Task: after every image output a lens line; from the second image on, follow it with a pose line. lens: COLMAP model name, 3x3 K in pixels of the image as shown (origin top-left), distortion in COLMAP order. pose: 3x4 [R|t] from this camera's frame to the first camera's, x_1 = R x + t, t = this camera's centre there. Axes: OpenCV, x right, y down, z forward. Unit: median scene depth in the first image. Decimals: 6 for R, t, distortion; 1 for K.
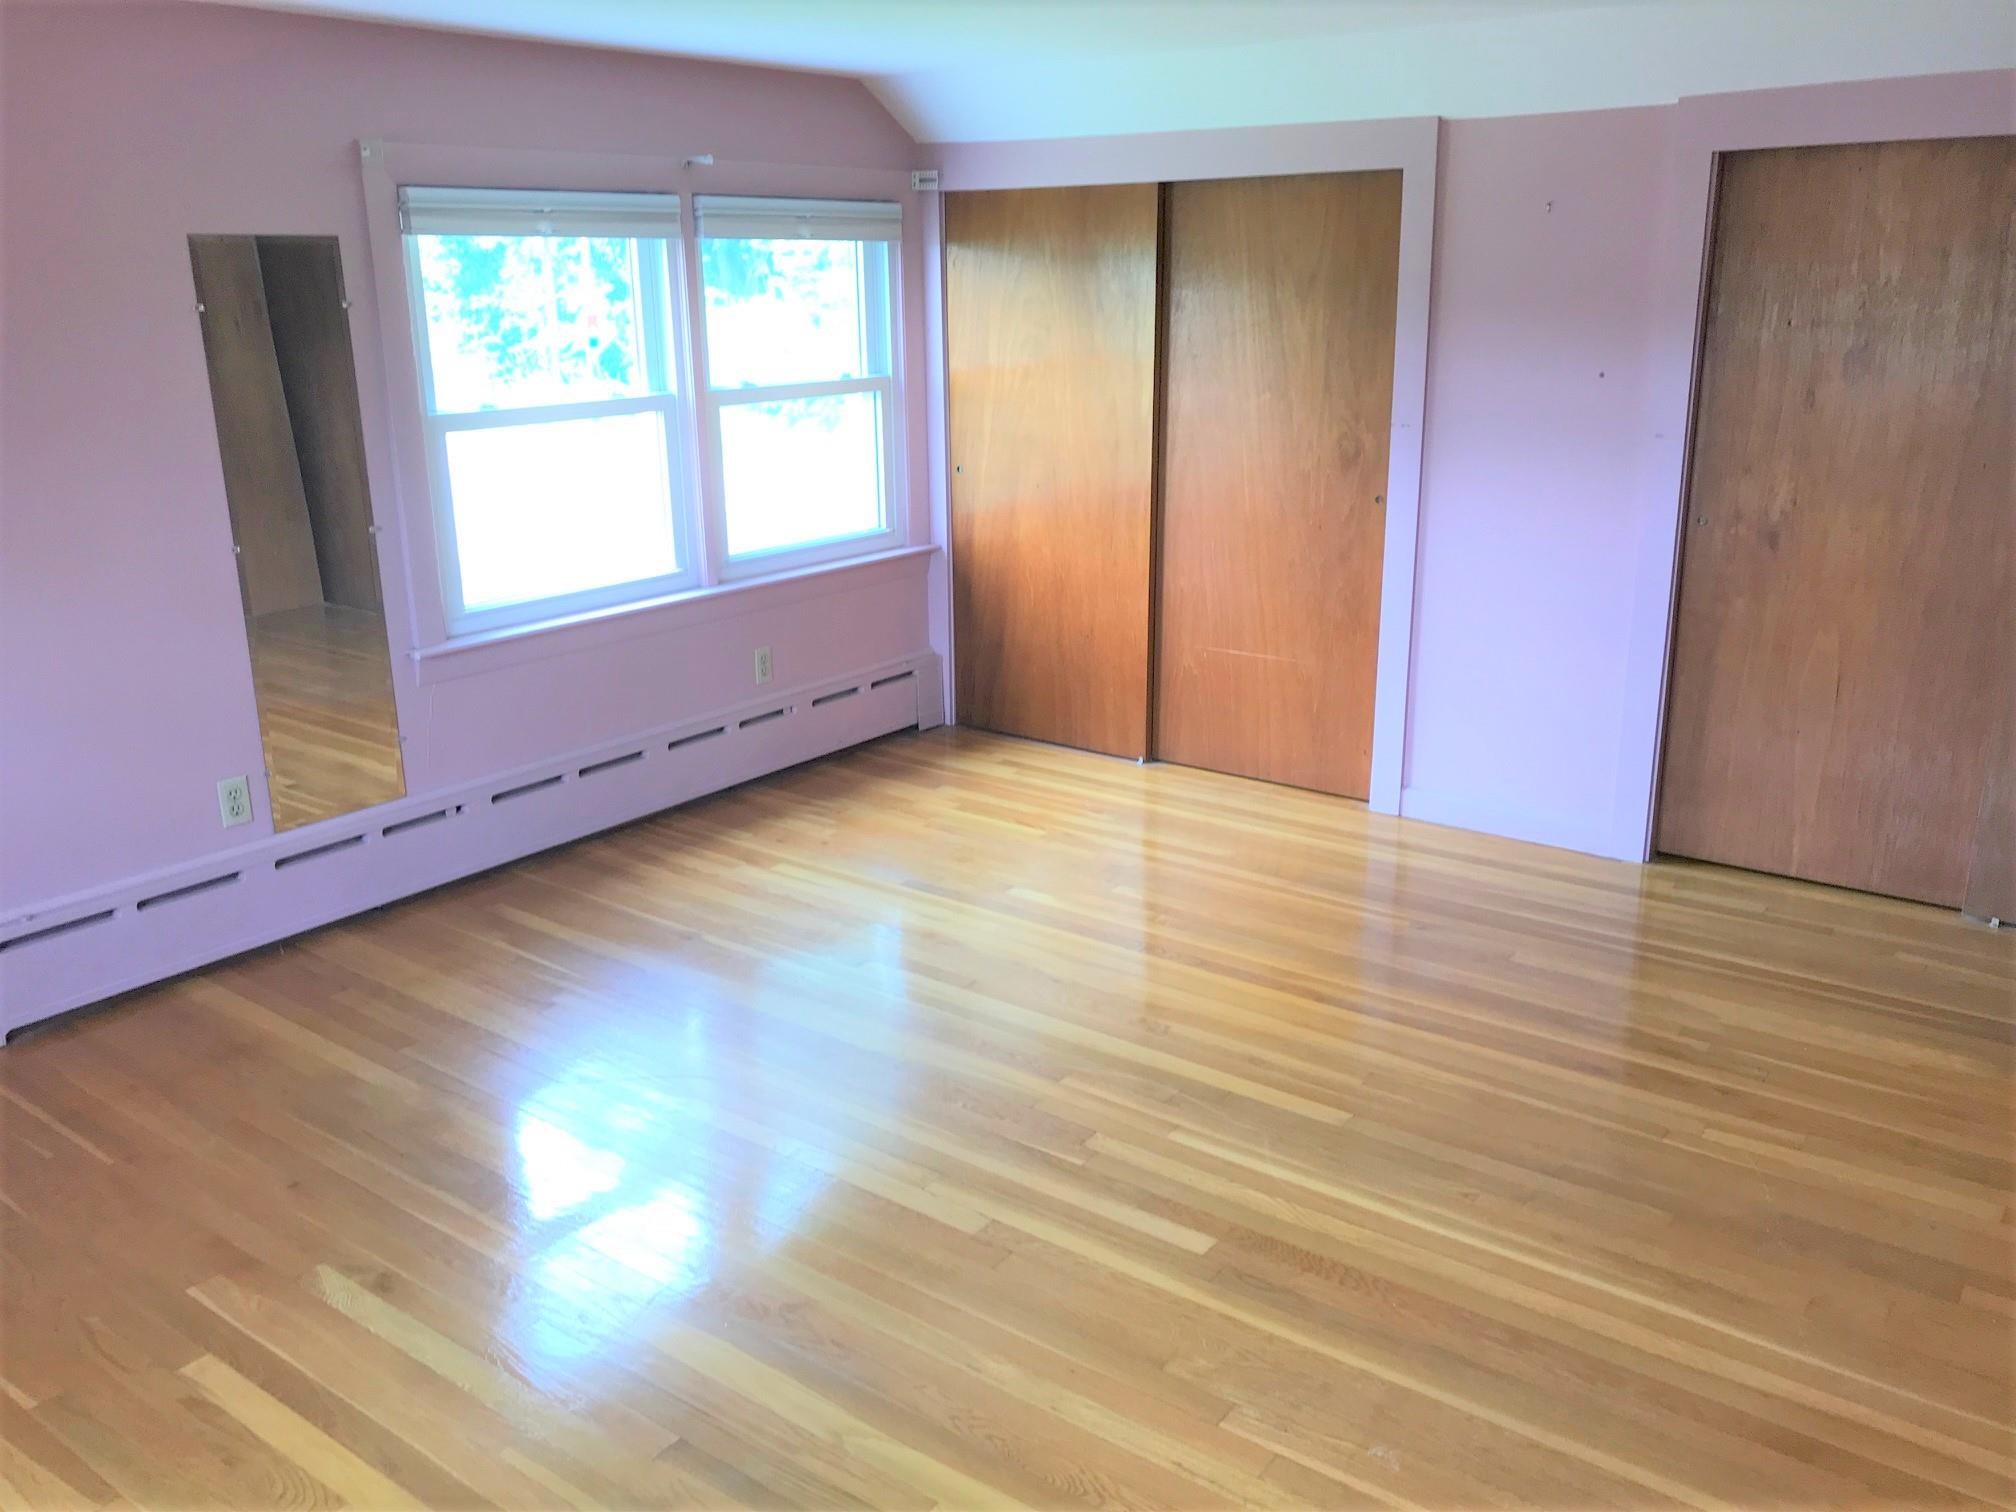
lens RADIAL K [[1662.2, 0, 1007.0], [0, 1662.2, 754.5], [0, 0, 1]] dist [0.037970, -0.022112]
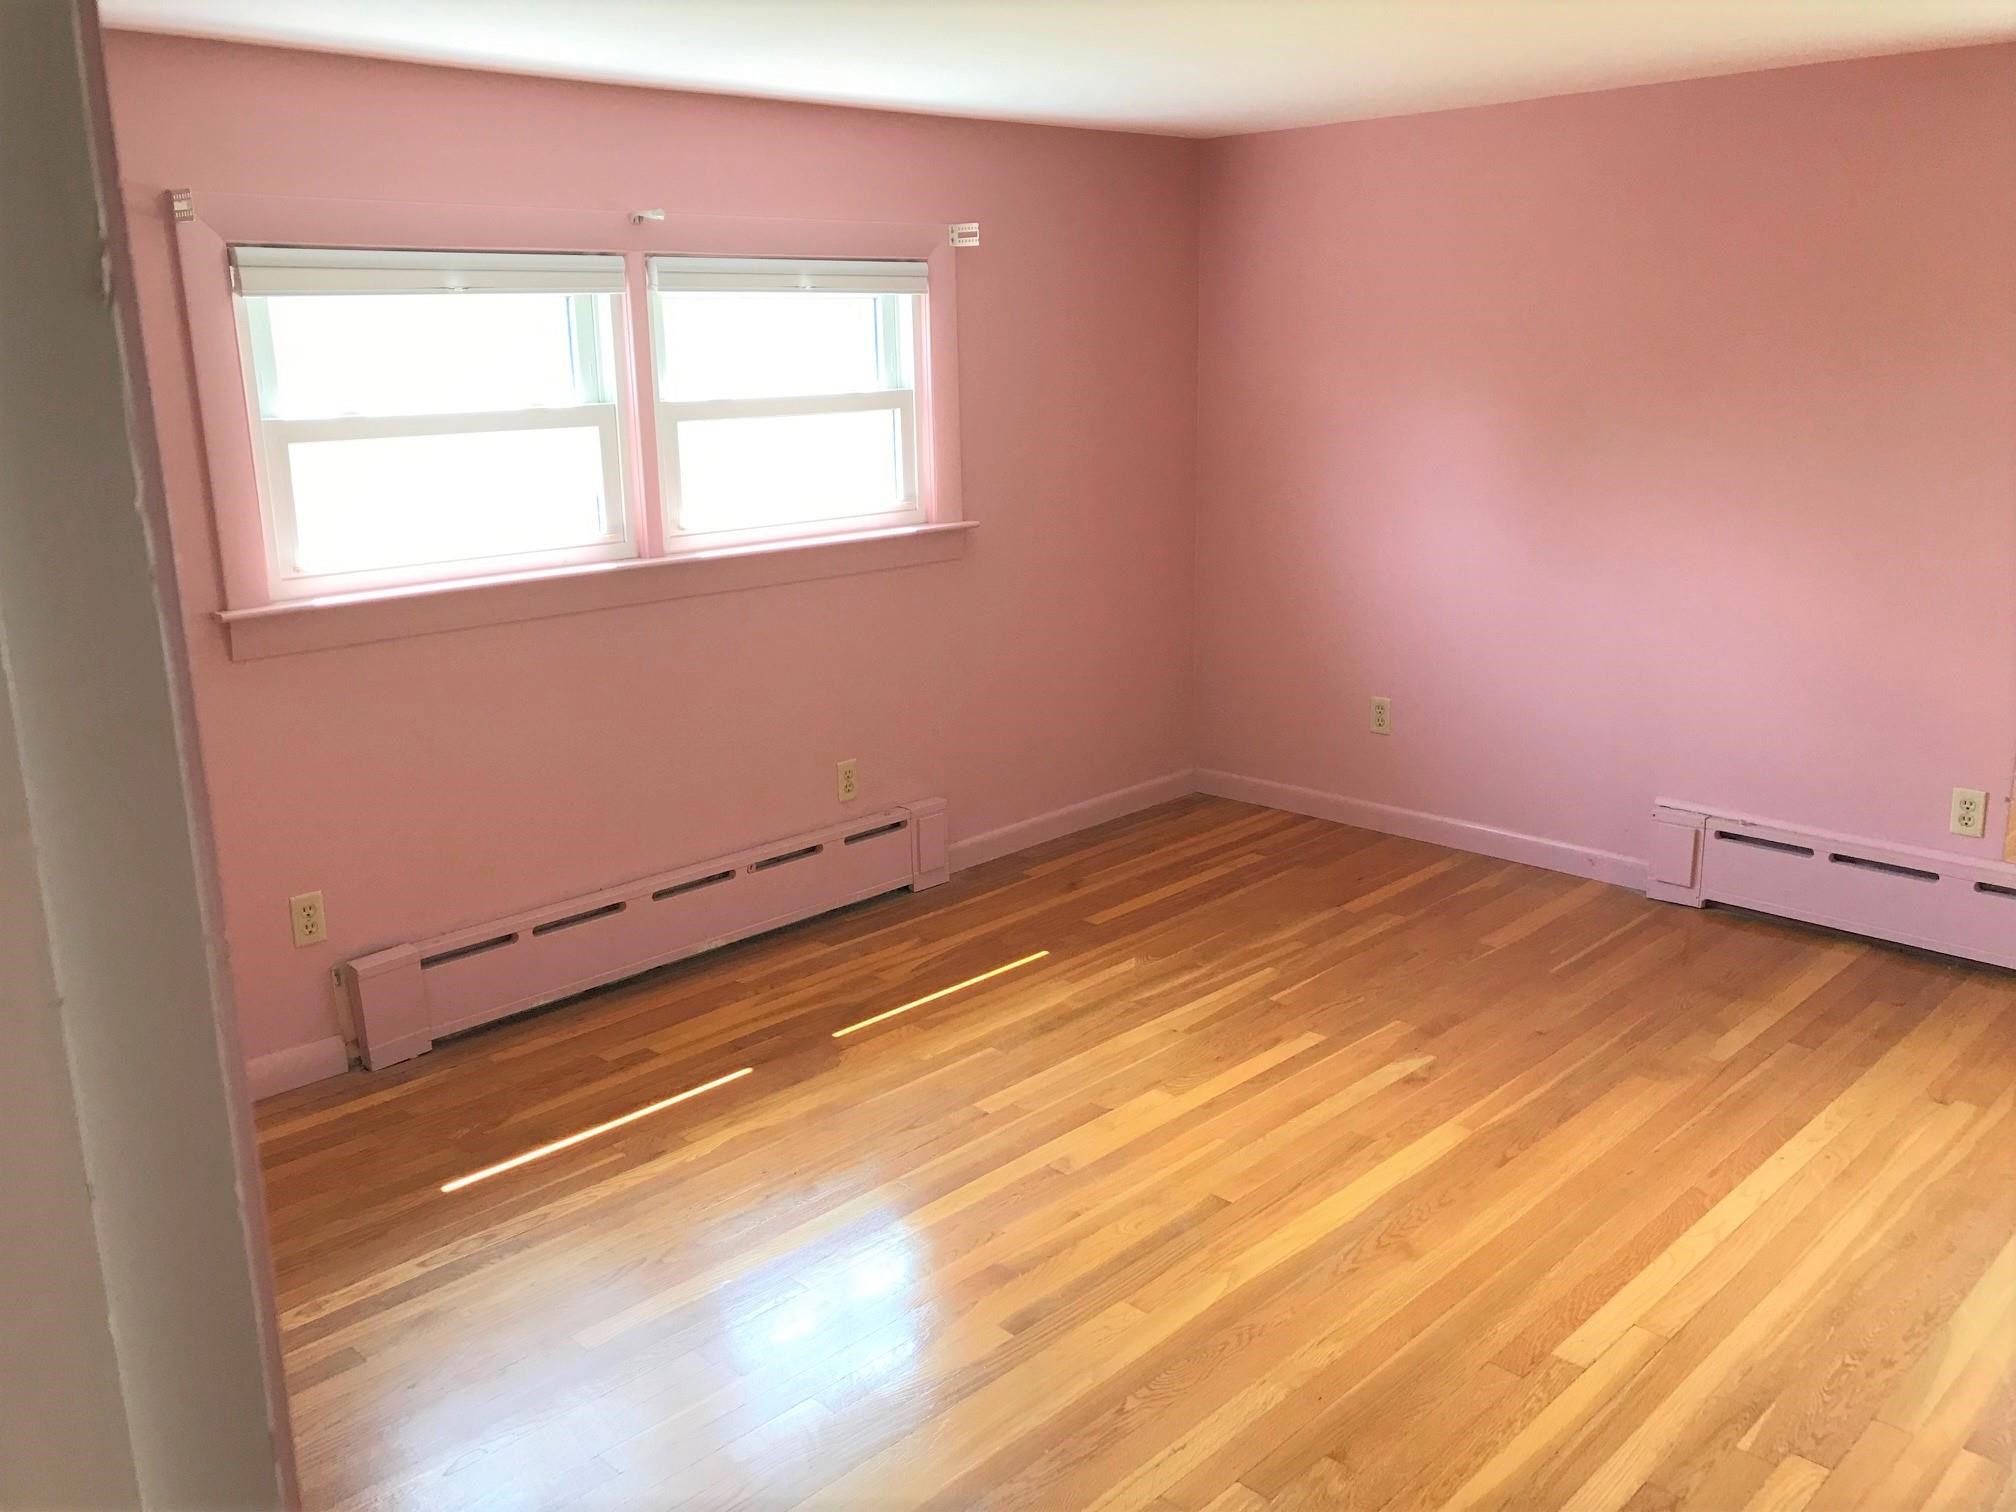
lens RADIAL K [[1662.2, 0, 987.0], [0, 1662.2, 758.0], [0, 0, 1]] dist [0.037970, -0.022112]
pose [[-0.163265, 0.262736, -0.950954, 0.732941], [-0.250723, 0.921193, 0.297559, -0.190580], [0.954192, 0.287007, -0.084525, 0.603344]]
